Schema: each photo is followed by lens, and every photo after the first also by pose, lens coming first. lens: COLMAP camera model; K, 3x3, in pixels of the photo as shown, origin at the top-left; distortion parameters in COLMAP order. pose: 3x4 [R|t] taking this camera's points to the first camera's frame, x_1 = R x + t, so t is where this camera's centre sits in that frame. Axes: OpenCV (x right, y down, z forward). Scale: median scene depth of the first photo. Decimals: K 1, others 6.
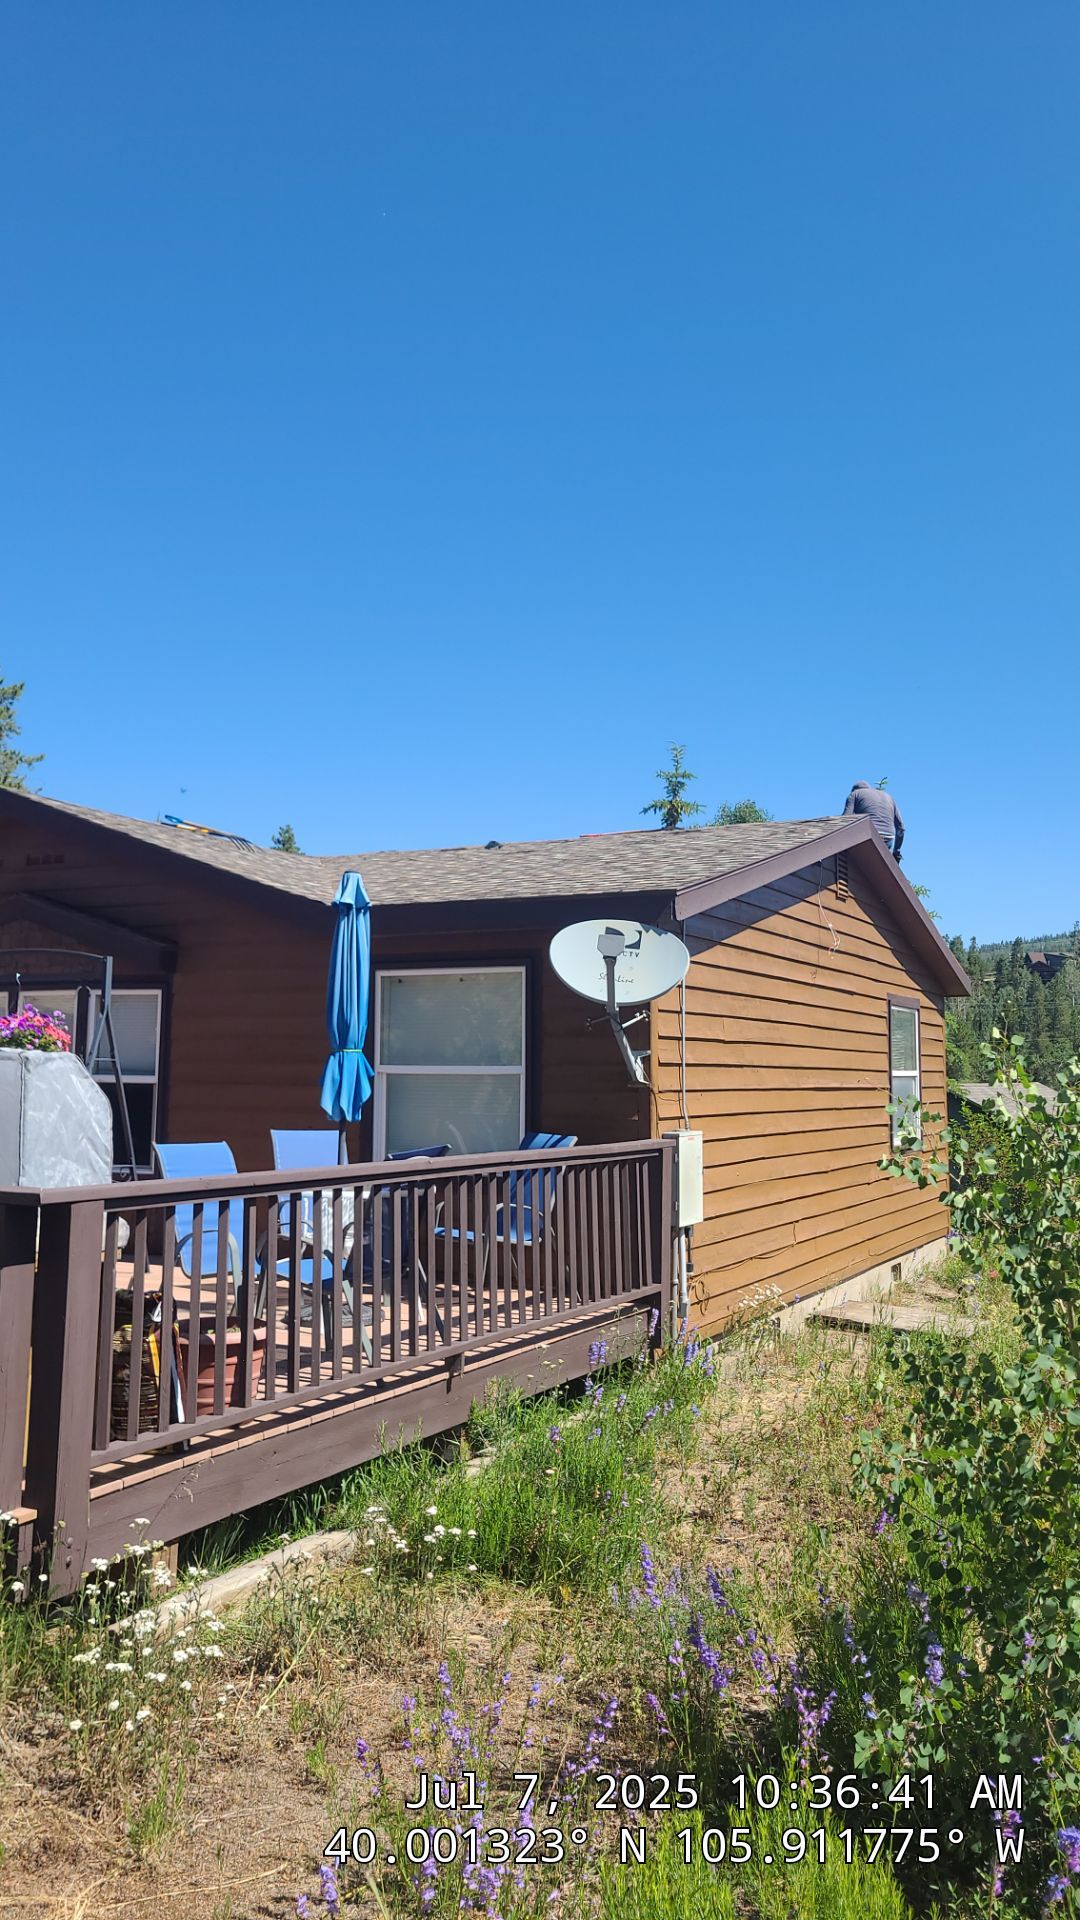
lens RADIAL K [[1464.6, 0, 519.5], [0, 1464.6, 961.3], [0, 0, 1]] dist [0.062104, -0.042898]
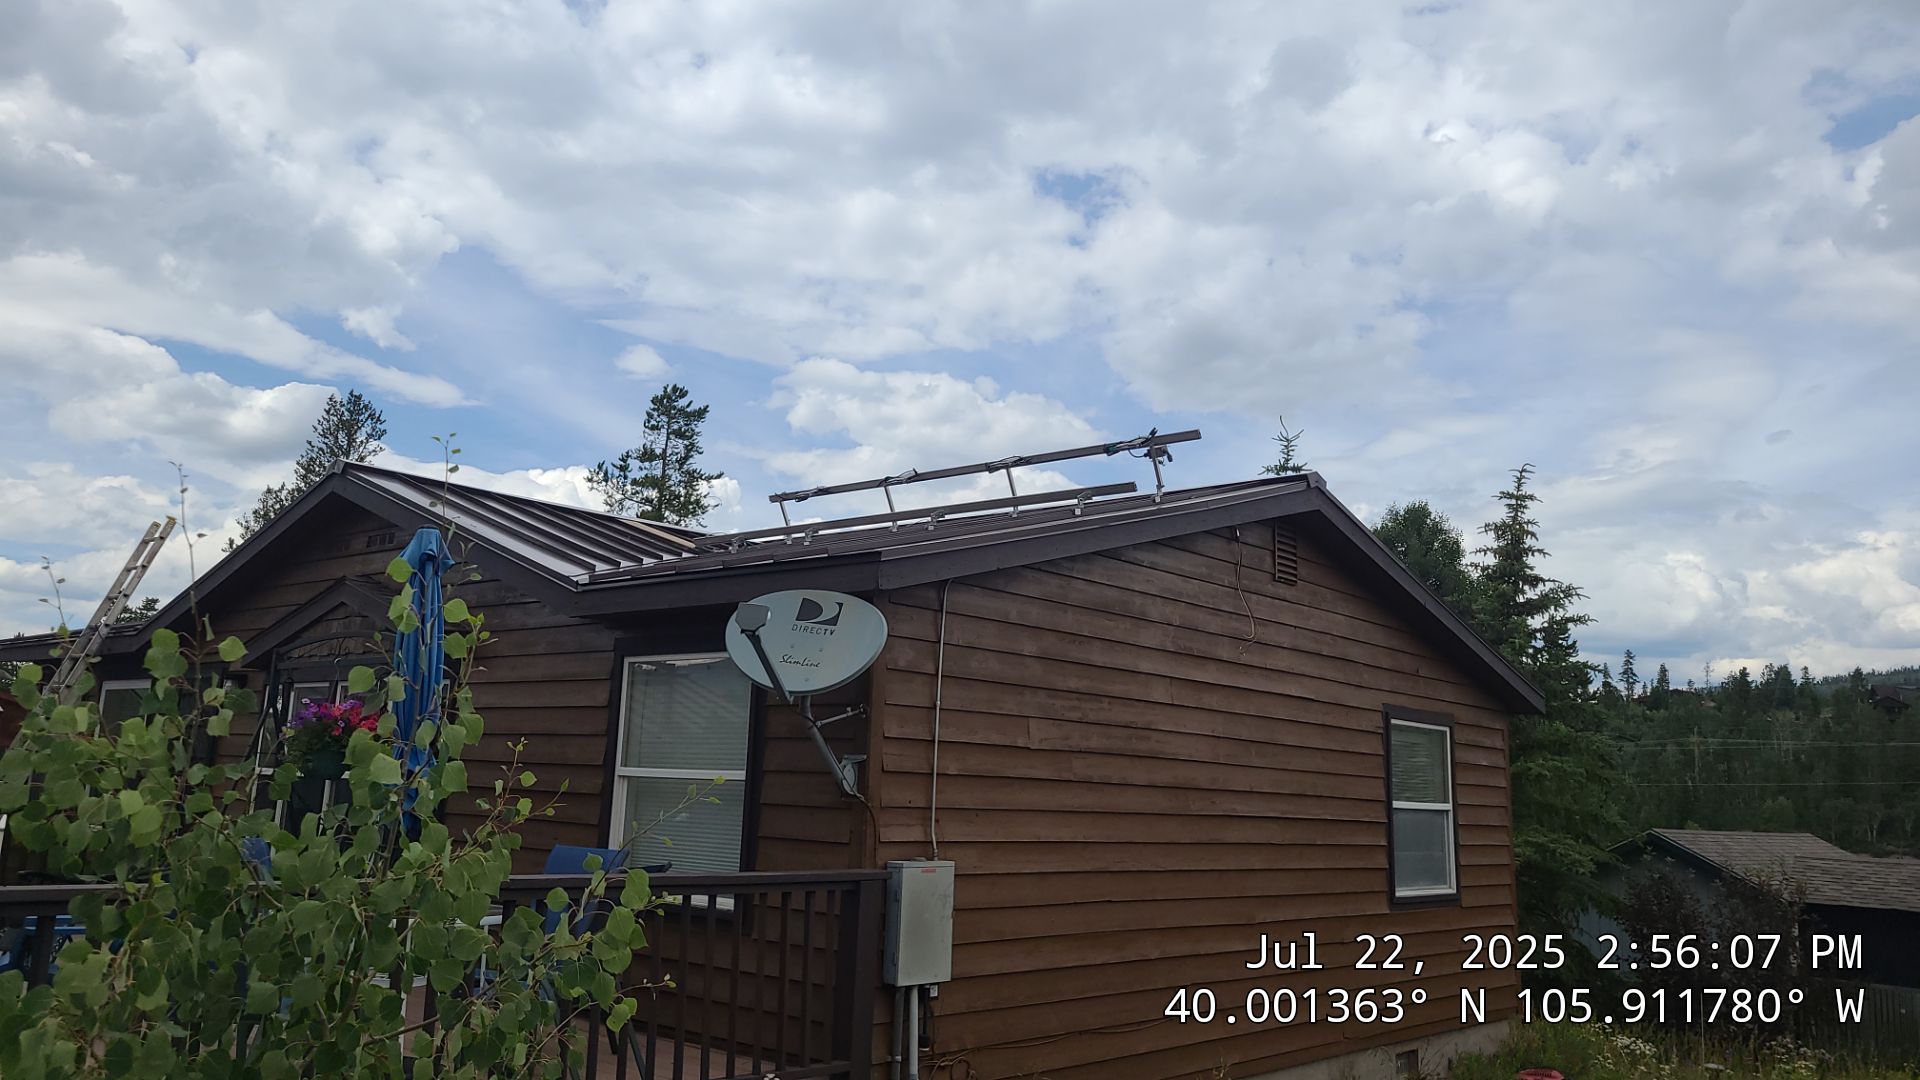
lens RADIAL K [[1464.6, 0, 949.1], [0, 1464.6, 515.2], [0, 0, 1]] dist [0.062104, -0.042898]
pose [[0.972535, -0.012266, -0.232435, 0.396150], [-0.014424, 0.993515, -0.112781, 0.025708], [0.232311, 0.113036, 0.966051, 0.280981]]
